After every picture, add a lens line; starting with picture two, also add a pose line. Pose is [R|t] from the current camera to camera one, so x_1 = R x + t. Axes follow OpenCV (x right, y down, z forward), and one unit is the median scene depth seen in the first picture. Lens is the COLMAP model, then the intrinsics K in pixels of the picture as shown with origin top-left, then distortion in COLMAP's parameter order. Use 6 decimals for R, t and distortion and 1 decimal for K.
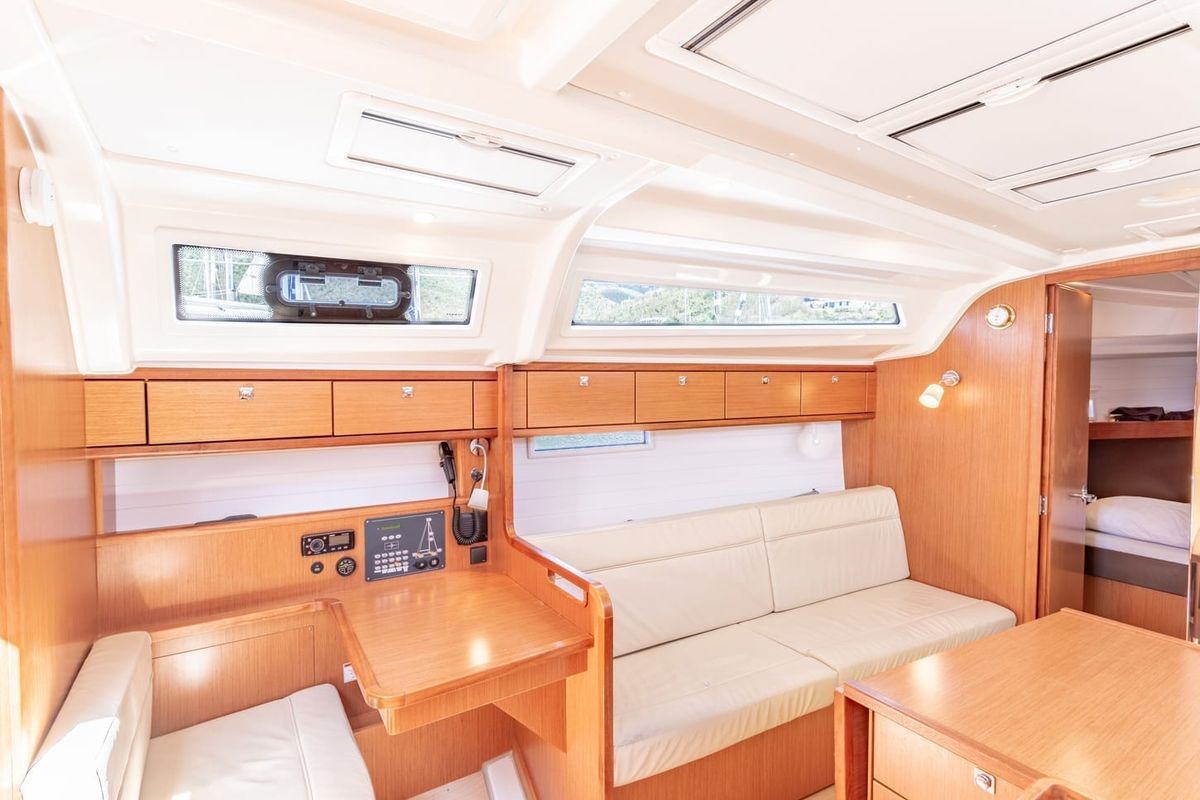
lens RADIAL K [[578.8, 0, 596.9], [0, 578.8, 399.3], [0, 0, 1]] dist [0.003143, 0.003093]
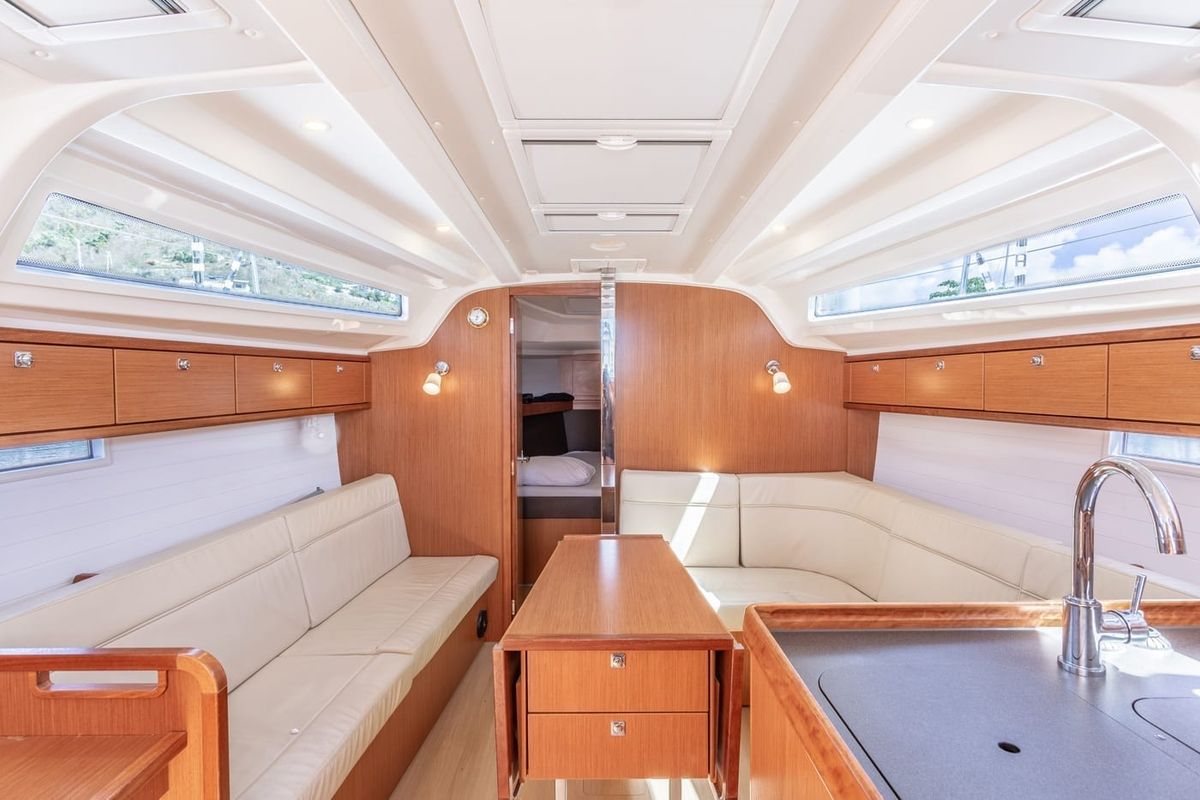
lens RADIAL K [[578.8, 0, 615.8], [0, 578.8, 403.1], [0, 0, 1]] dist [0.003143, 0.003093]
pose [[0.527563, -0.036419, 0.848735, -0.170435], [0.032056, 0.999223, 0.022950, 0.015974], [-0.848911, 0.015100, 0.528320, 0.118313]]
